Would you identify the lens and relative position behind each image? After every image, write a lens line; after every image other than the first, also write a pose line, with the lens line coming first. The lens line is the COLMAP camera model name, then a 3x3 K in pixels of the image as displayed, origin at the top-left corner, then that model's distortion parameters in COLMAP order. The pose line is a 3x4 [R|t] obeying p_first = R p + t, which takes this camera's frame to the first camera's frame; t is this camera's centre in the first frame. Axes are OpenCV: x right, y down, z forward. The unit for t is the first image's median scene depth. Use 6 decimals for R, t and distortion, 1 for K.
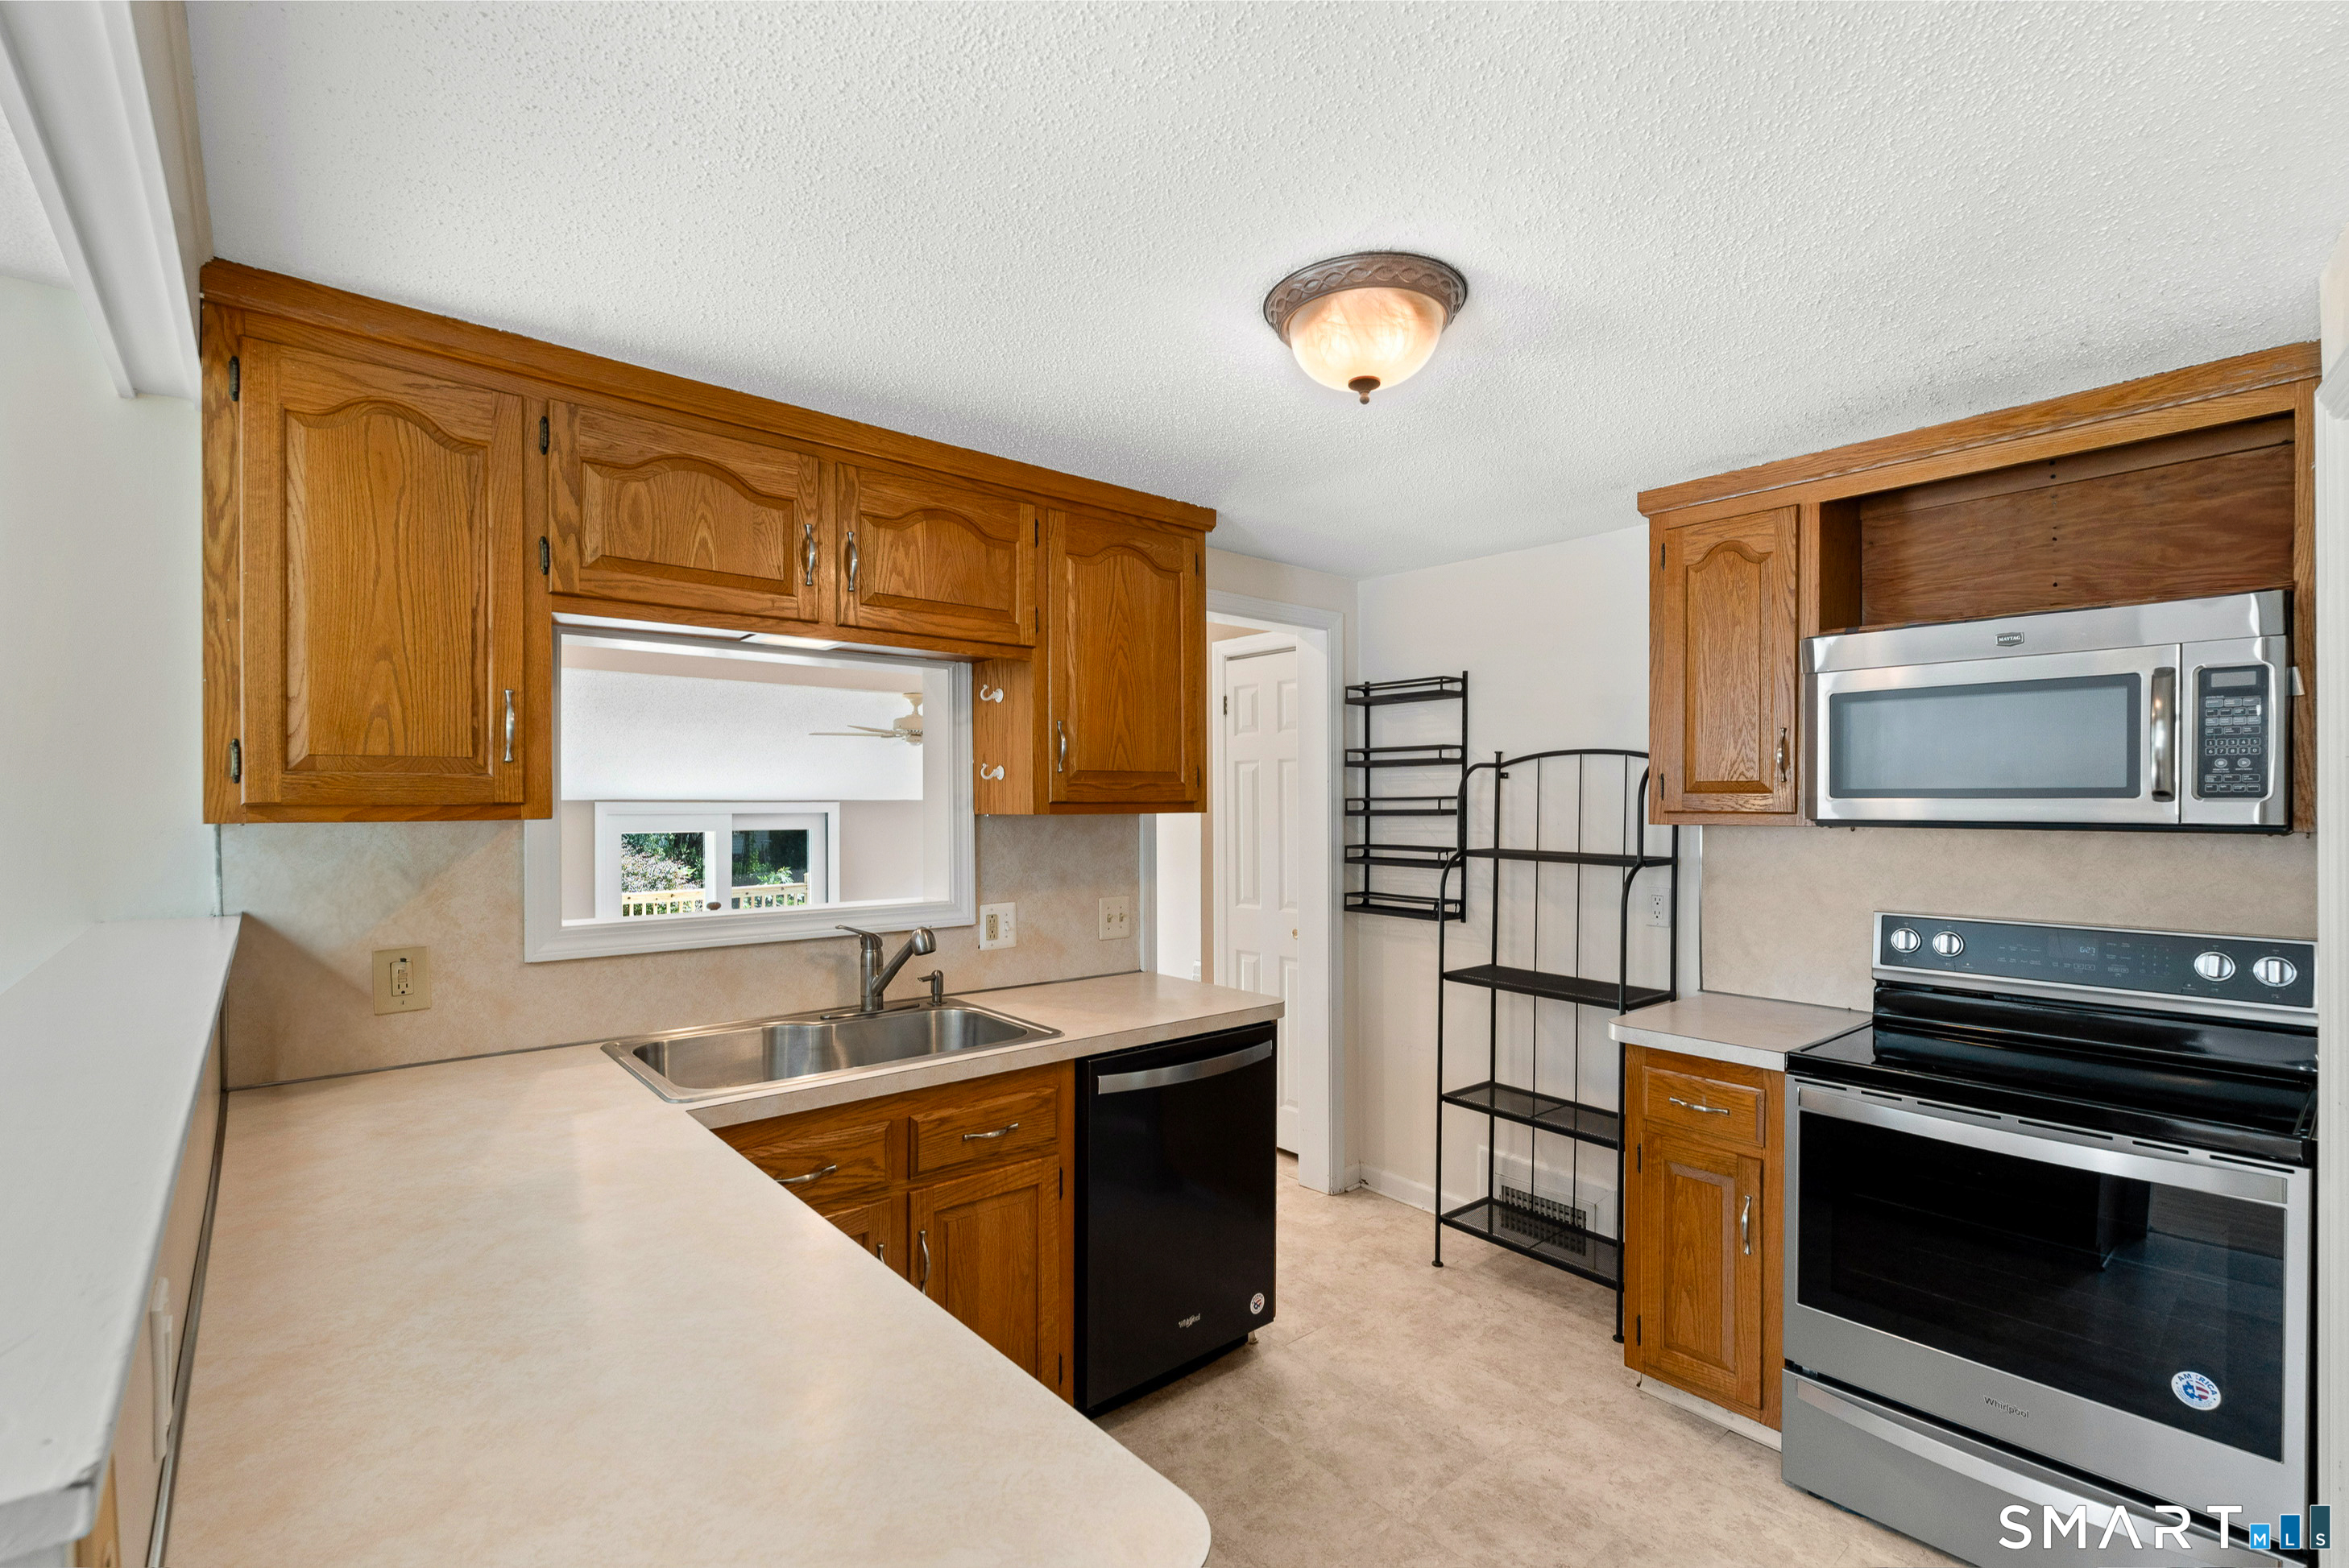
lens RADIAL K [[1055.7, 0, 1172.5], [0, 1055.7, 814.8], [0, 0, 1]] dist [0.000492, 0.000001]
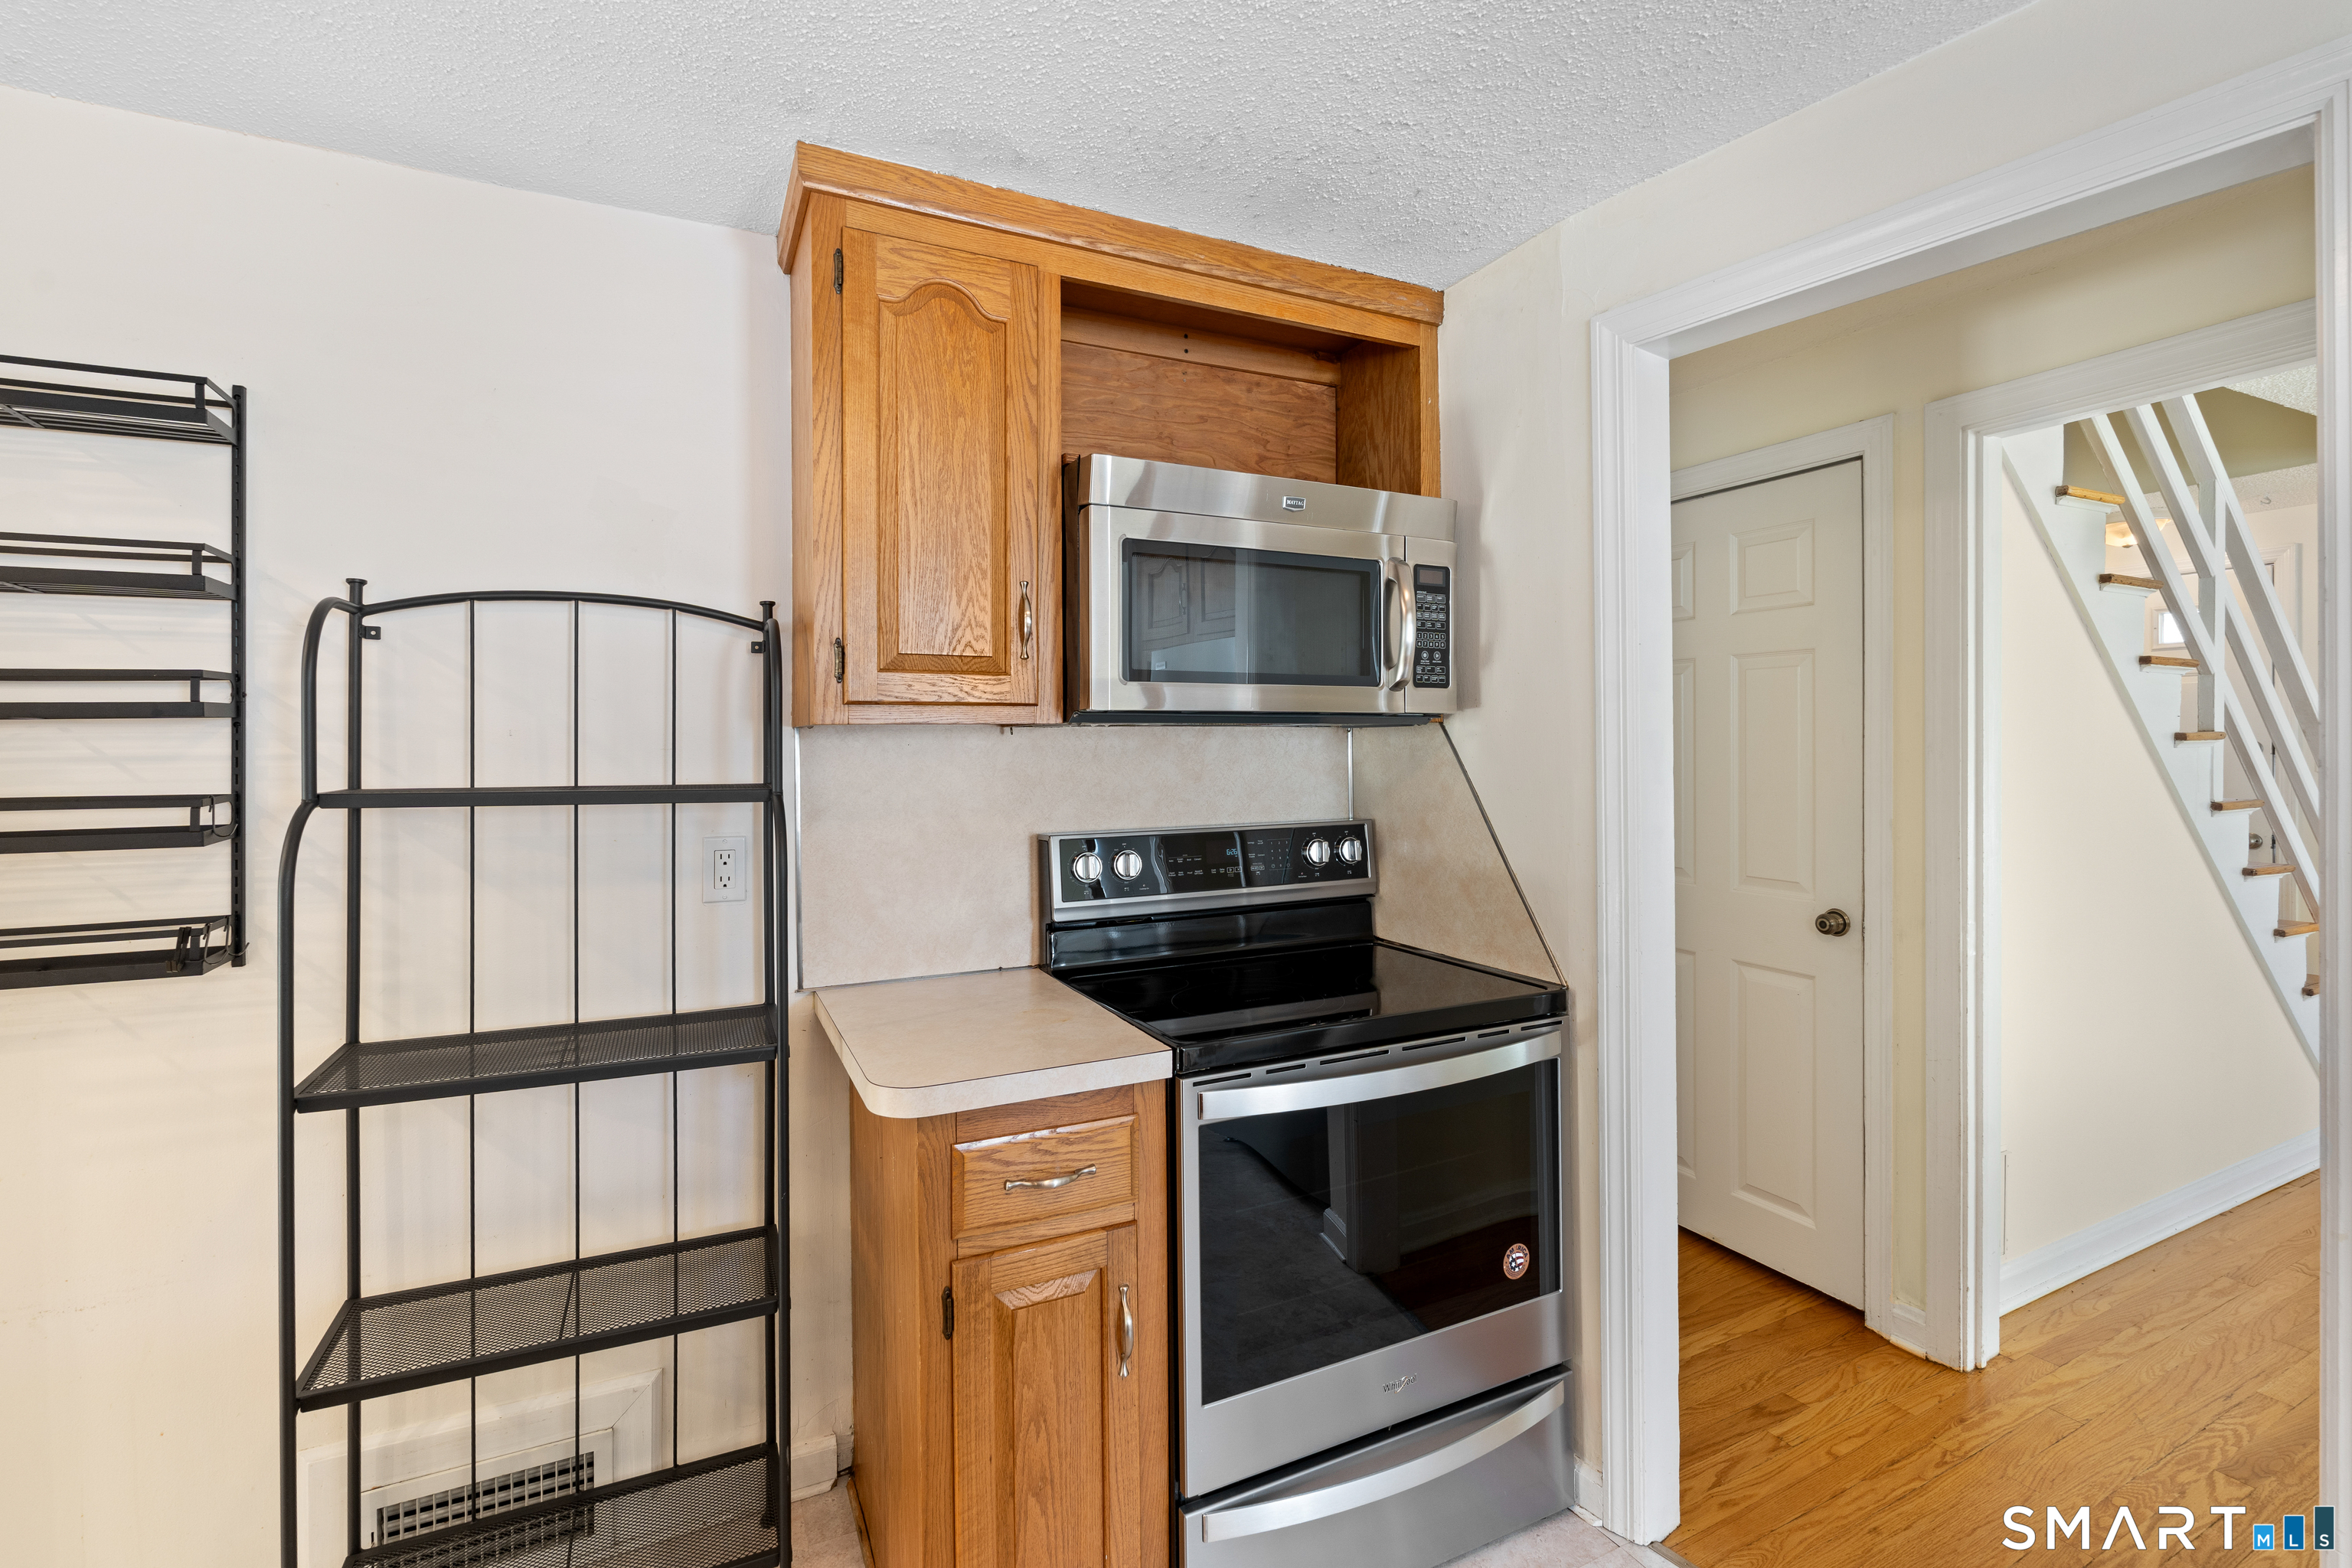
lens RADIAL K [[1042.3, 0, 1176.7], [0, 1042.3, 743.9], [0, 0, 1]] dist [-0.002579, -0.000713]
pose [[0.247313, -0.005122, 0.968922, -0.057494], [0.019118, 0.999817, 0.000405, 0.024825], [-0.968747, 0.018424, 0.247366, 0.709863]]
